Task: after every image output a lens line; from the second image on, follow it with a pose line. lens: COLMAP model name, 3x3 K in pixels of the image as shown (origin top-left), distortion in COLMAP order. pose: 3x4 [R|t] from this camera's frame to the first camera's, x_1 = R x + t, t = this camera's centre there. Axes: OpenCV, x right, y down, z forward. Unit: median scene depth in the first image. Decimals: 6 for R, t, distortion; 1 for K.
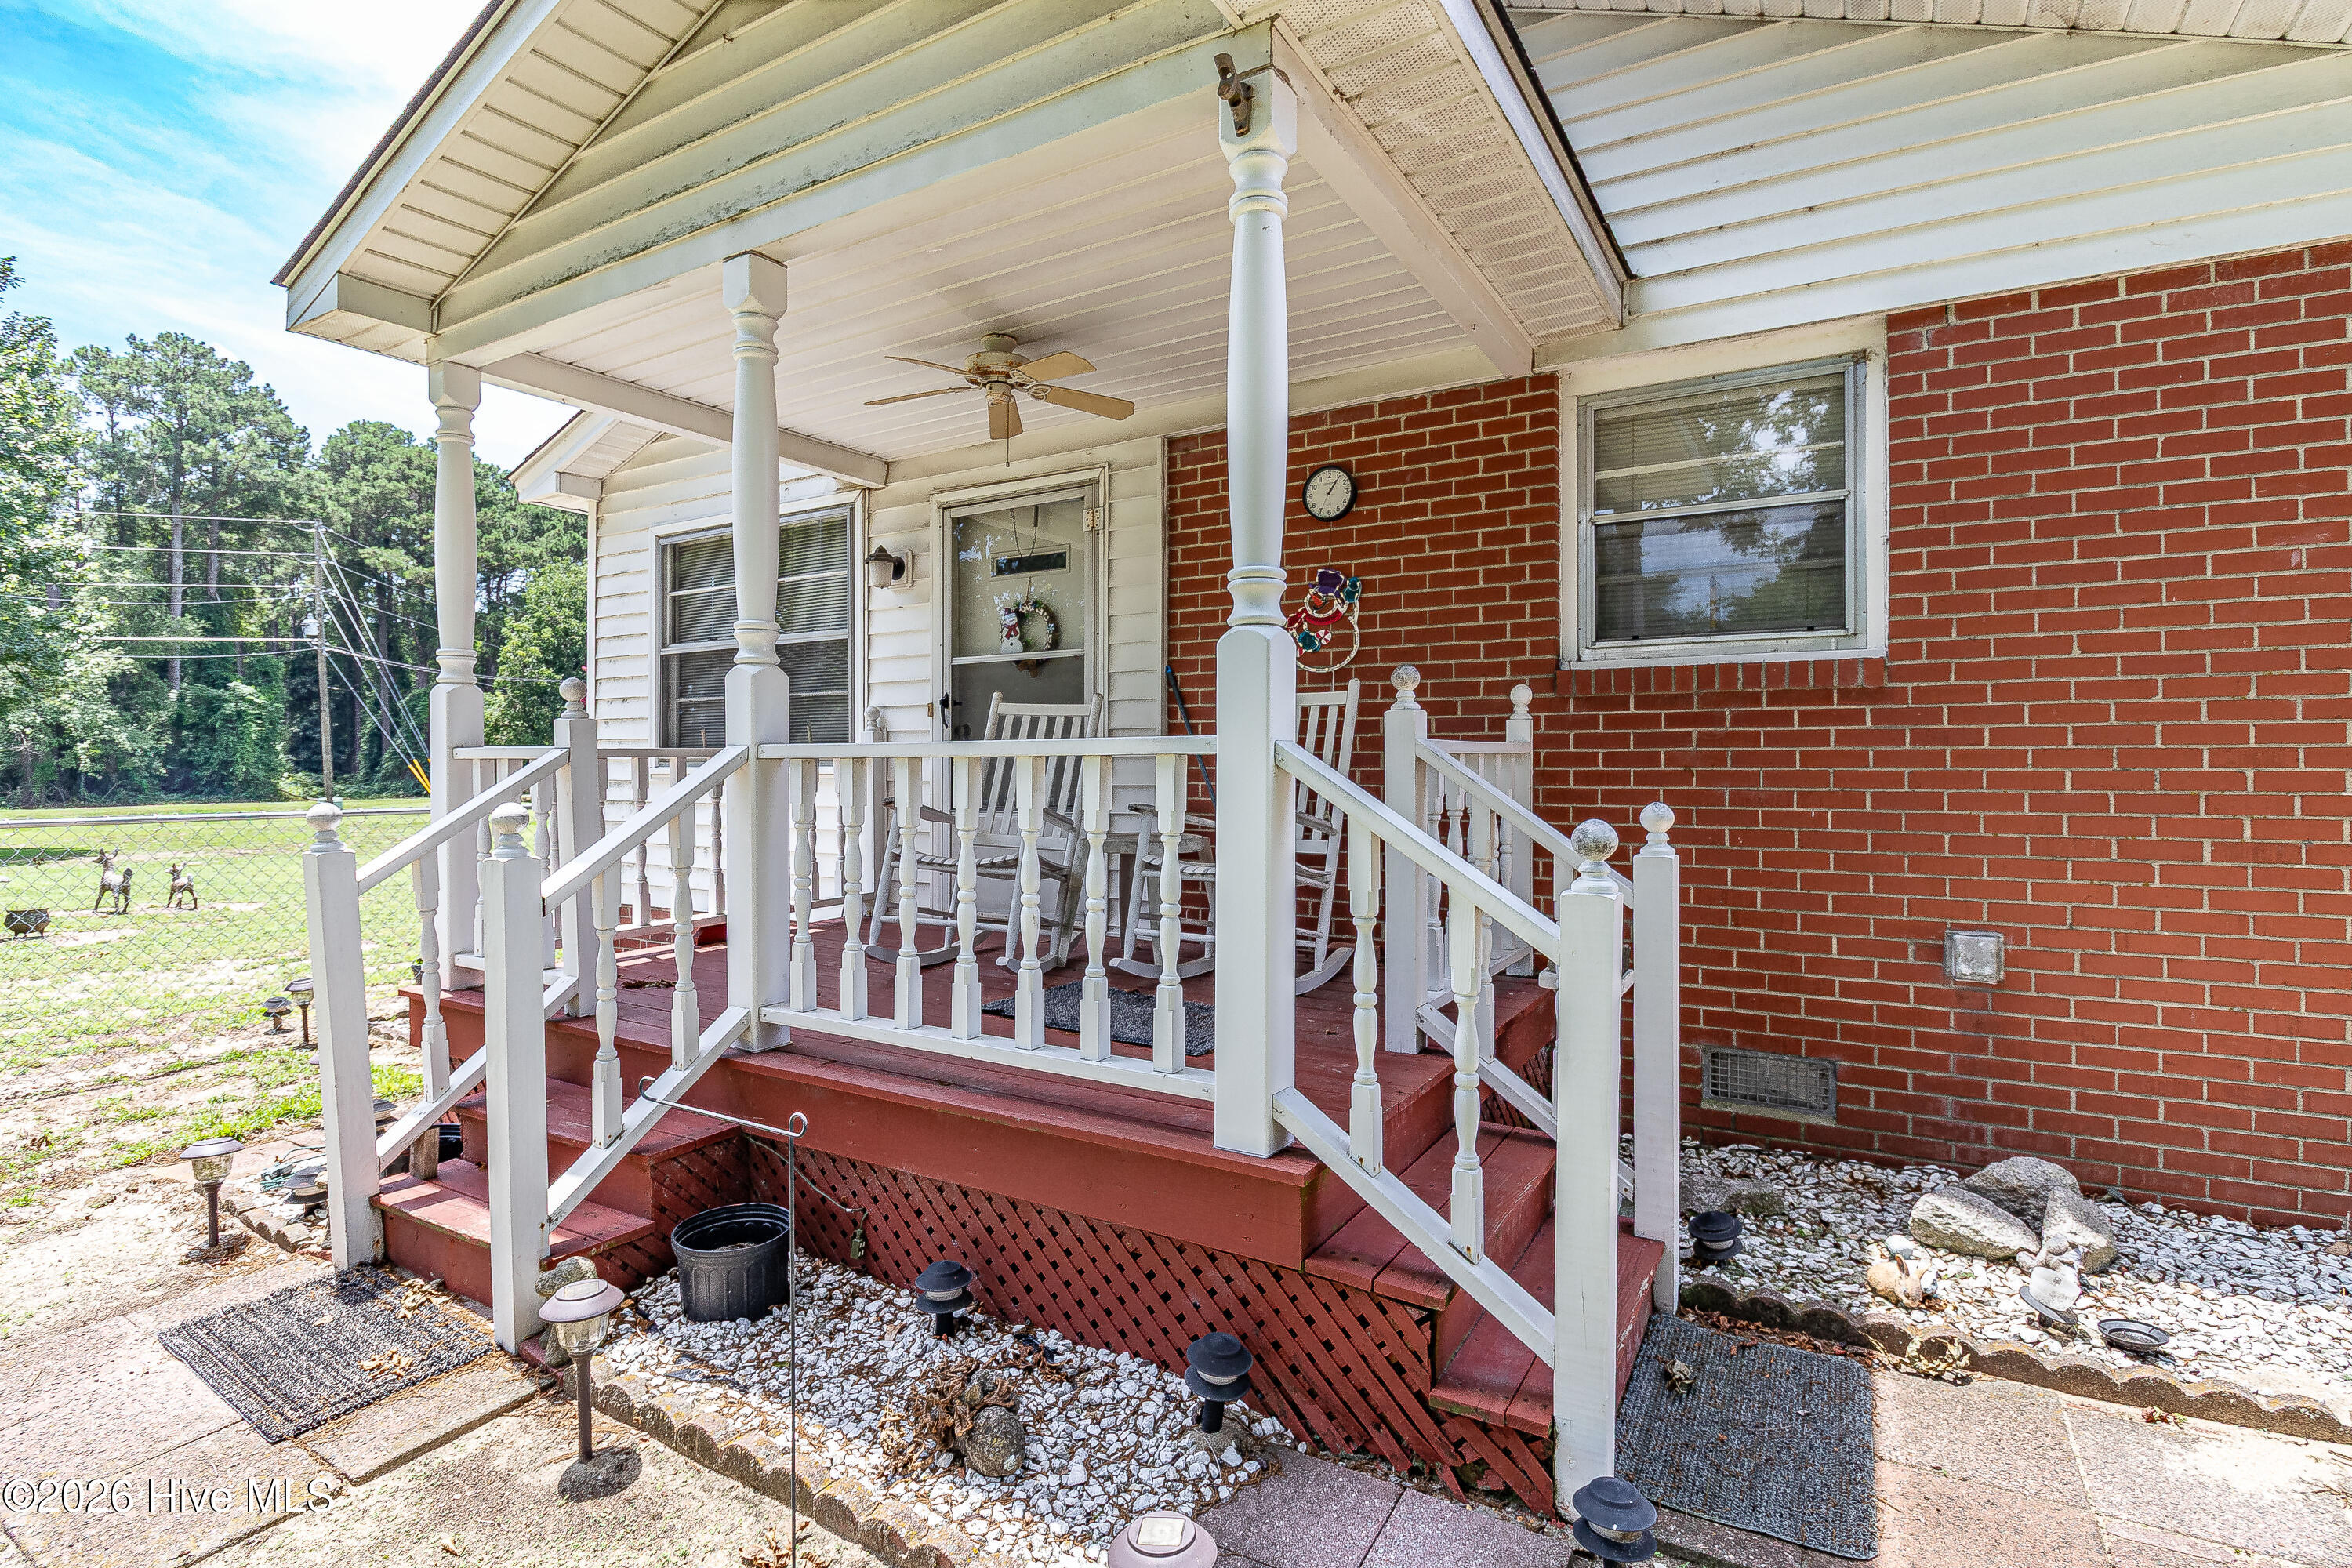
lens RADIAL K [[1110.0, 0, 1212.2], [0, 1110.0, 777.9], [0, 0, 1]] dist [-0.002272, -0.006612]
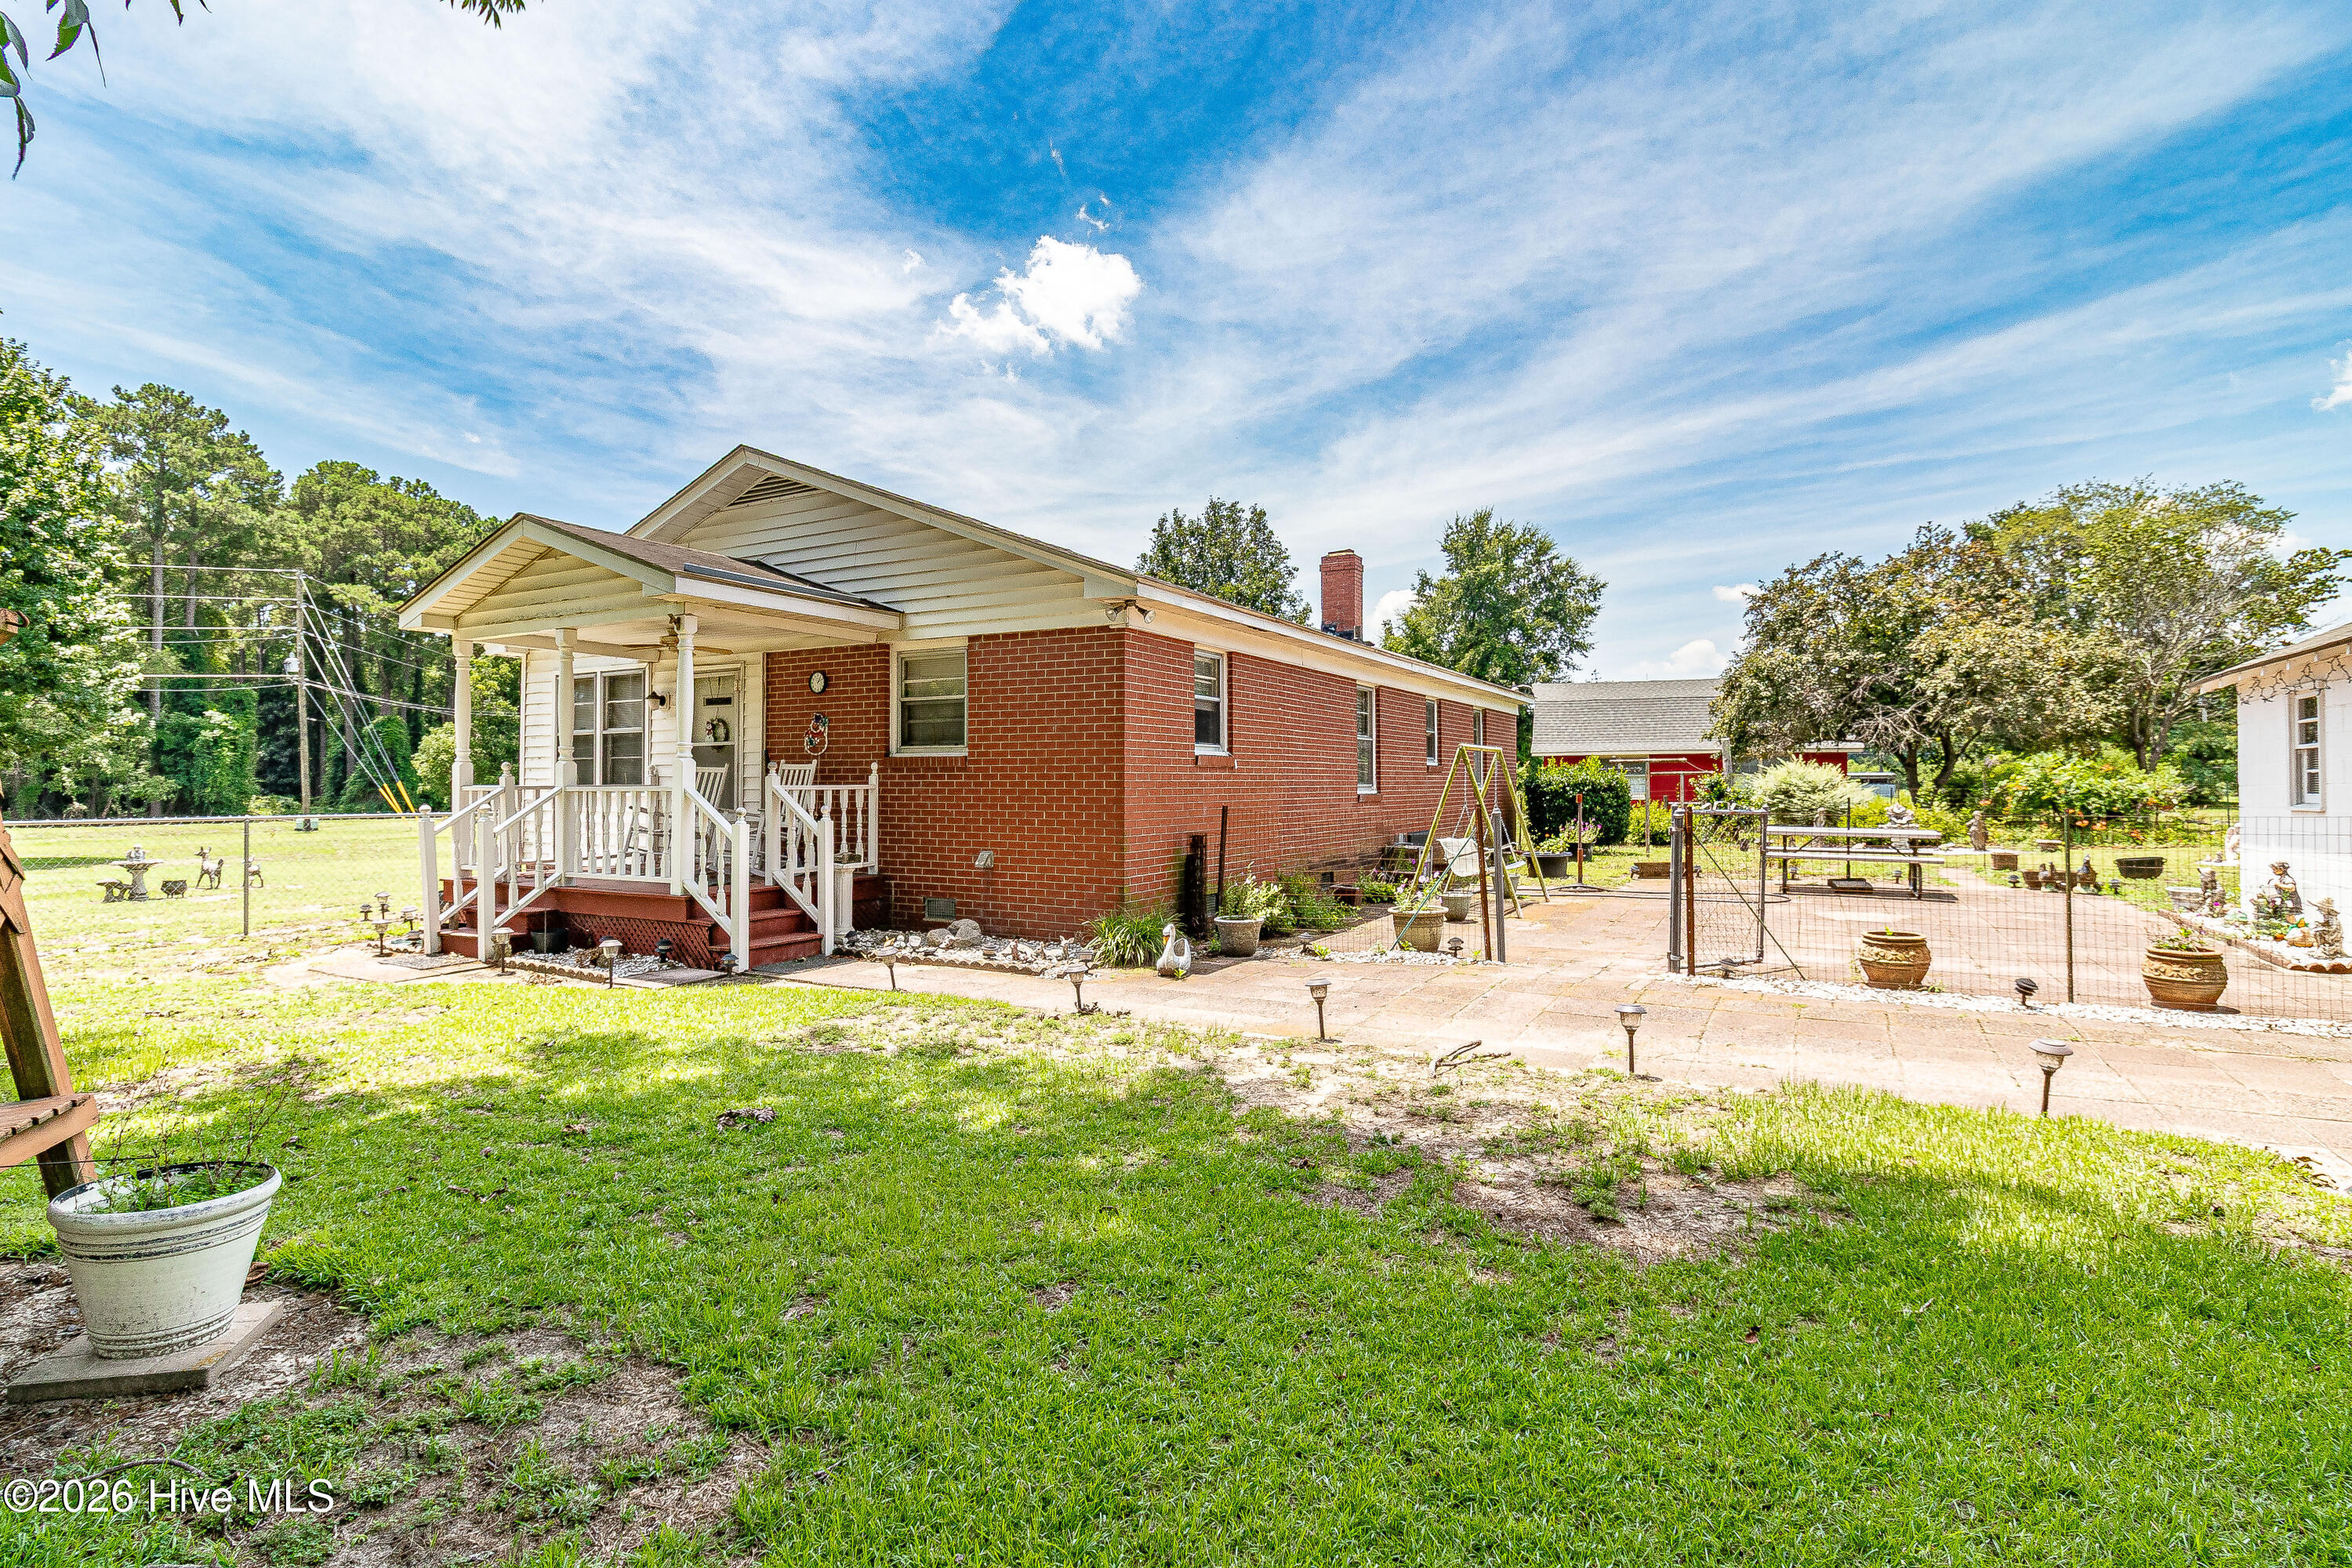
lens RADIAL K [[1110.0, 0, 1183.3], [0, 1110.0, 786.9], [0, 0, 1]] dist [-0.002272, -0.006612]
pose [[0.999959, 0.000698, 0.008990, 0.049321], [-0.000585, 0.999922, -0.012499, 0.000200], [-0.008998, 0.012493, 0.999881, -0.080583]]
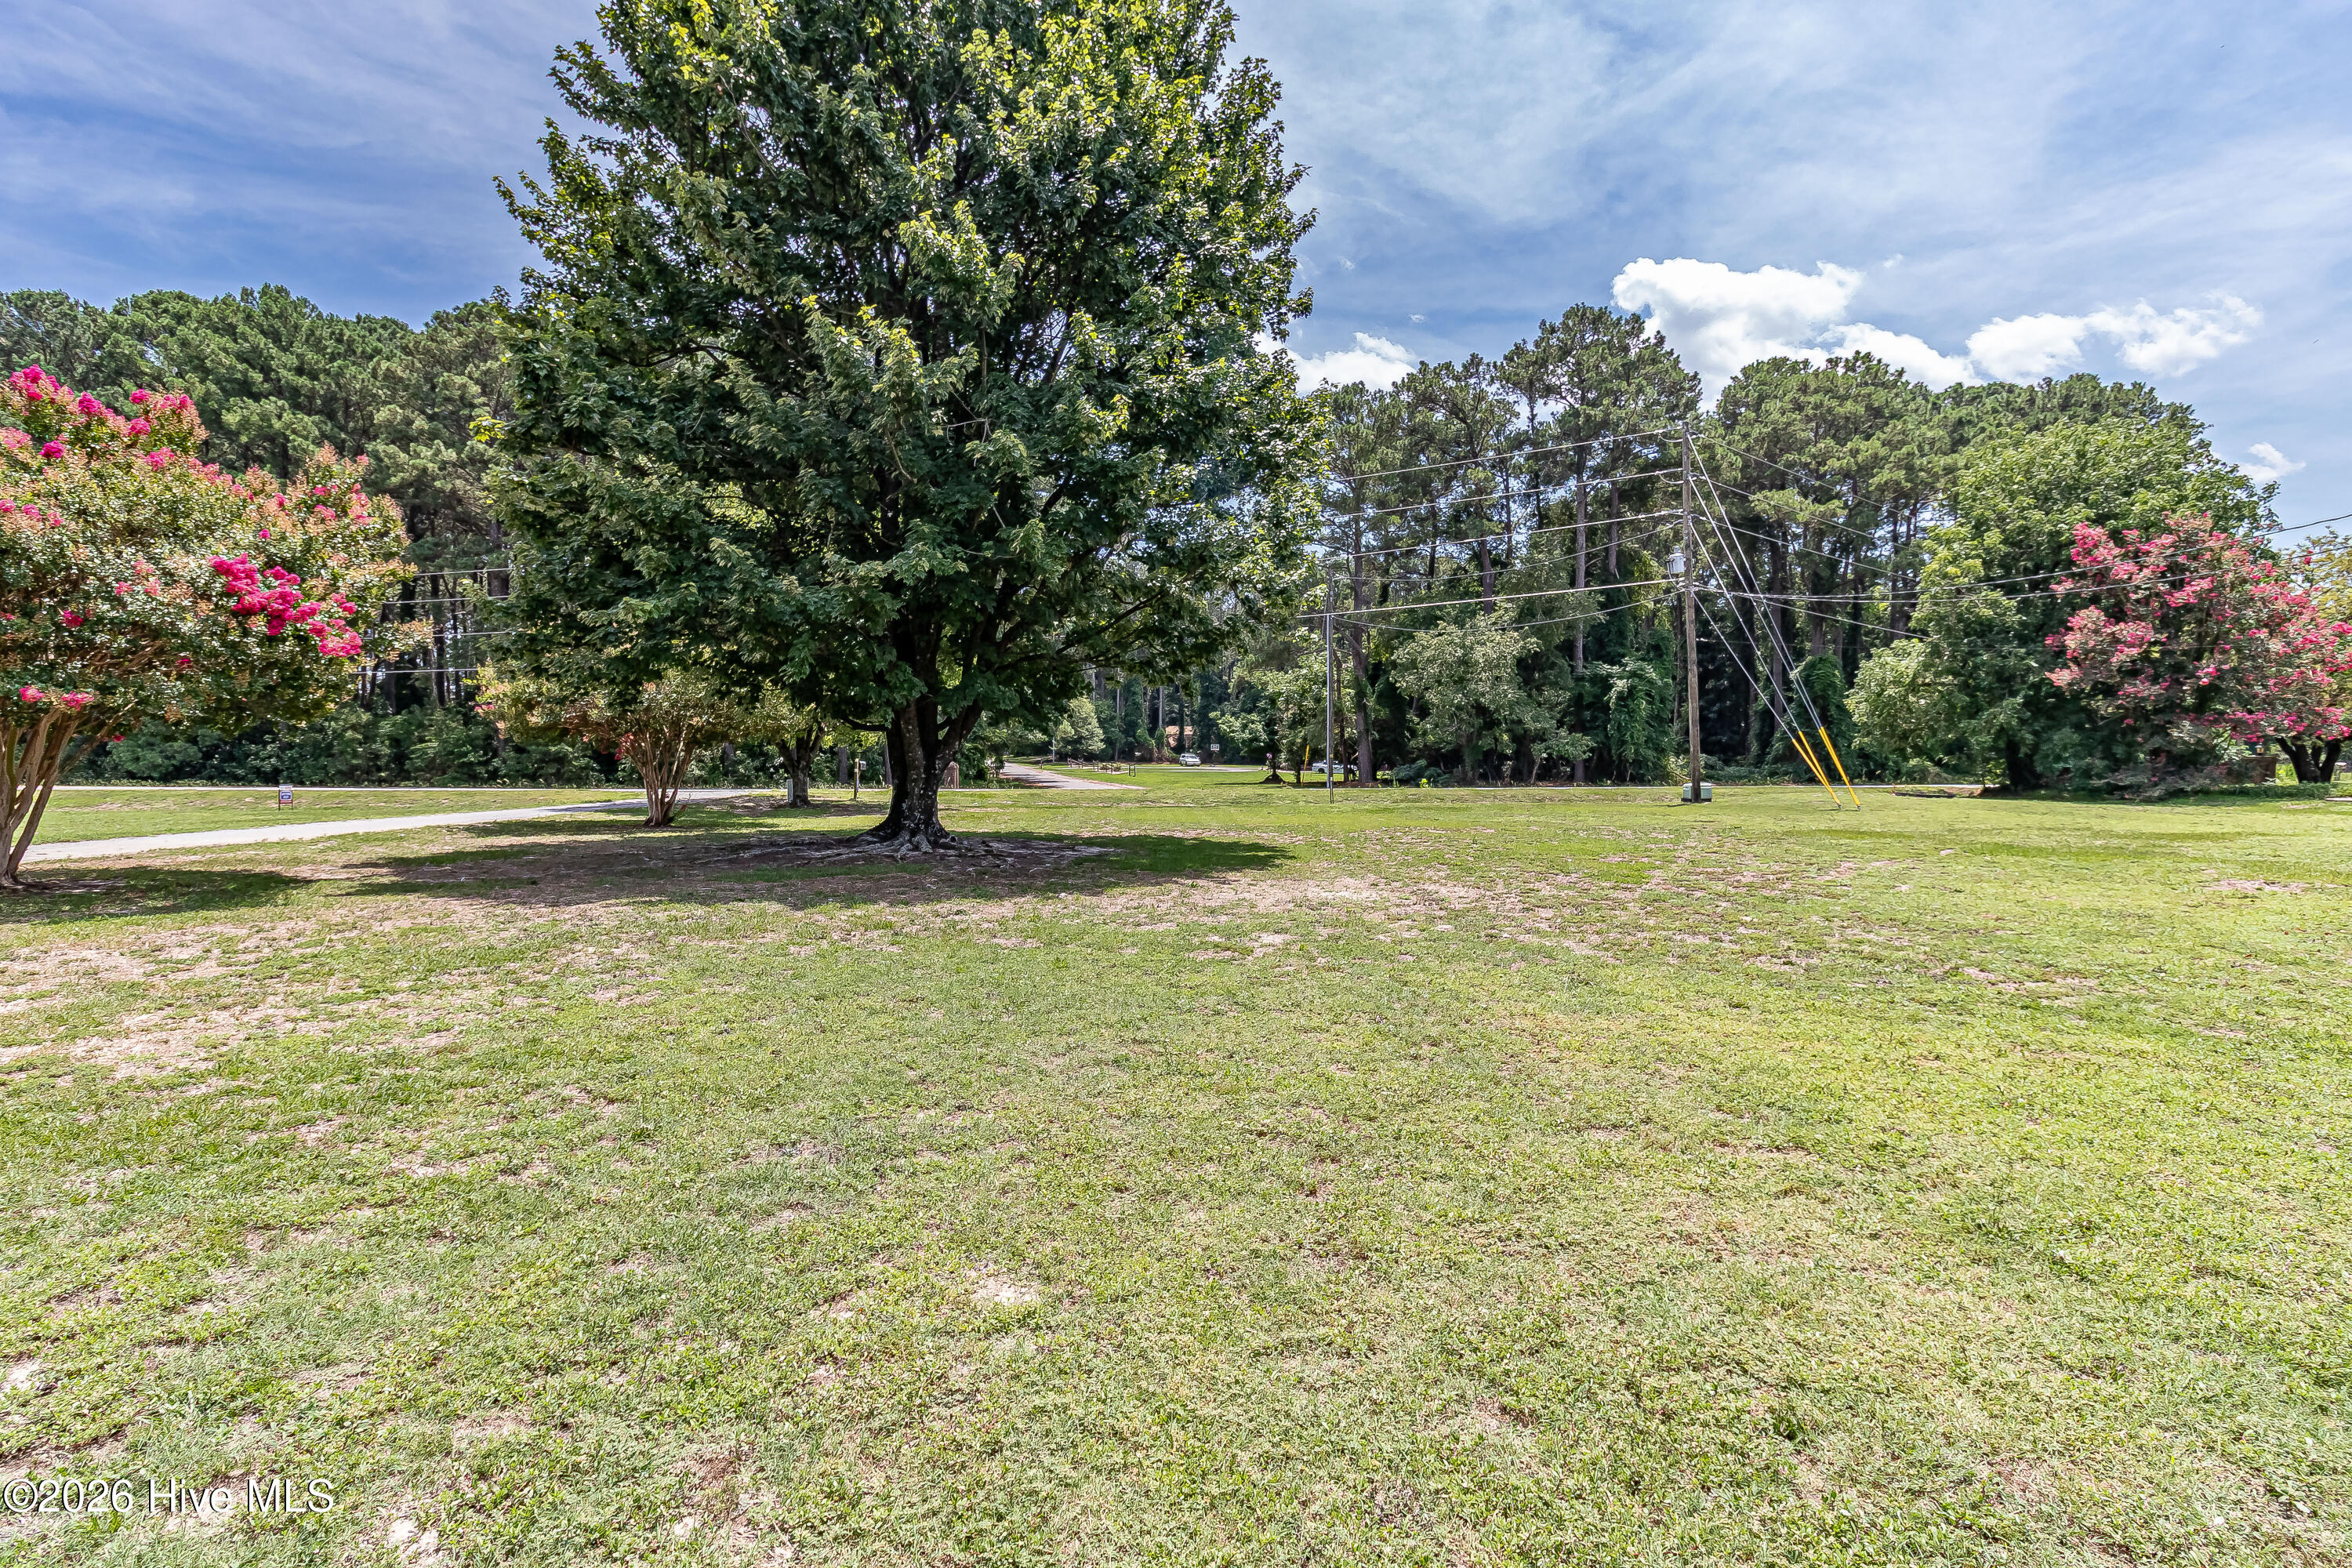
lens RADIAL K [[1110.0, 0, 1173.6], [0, 1110.0, 772.6], [0, 0, 1]] dist [-0.002272, -0.006612]
pose [[0.408592, 0.012998, -0.912624, -0.188836], [-0.005462, 0.999916, 0.011796, 0.002706], [0.912701, 0.000165, 0.408629, 0.275530]]
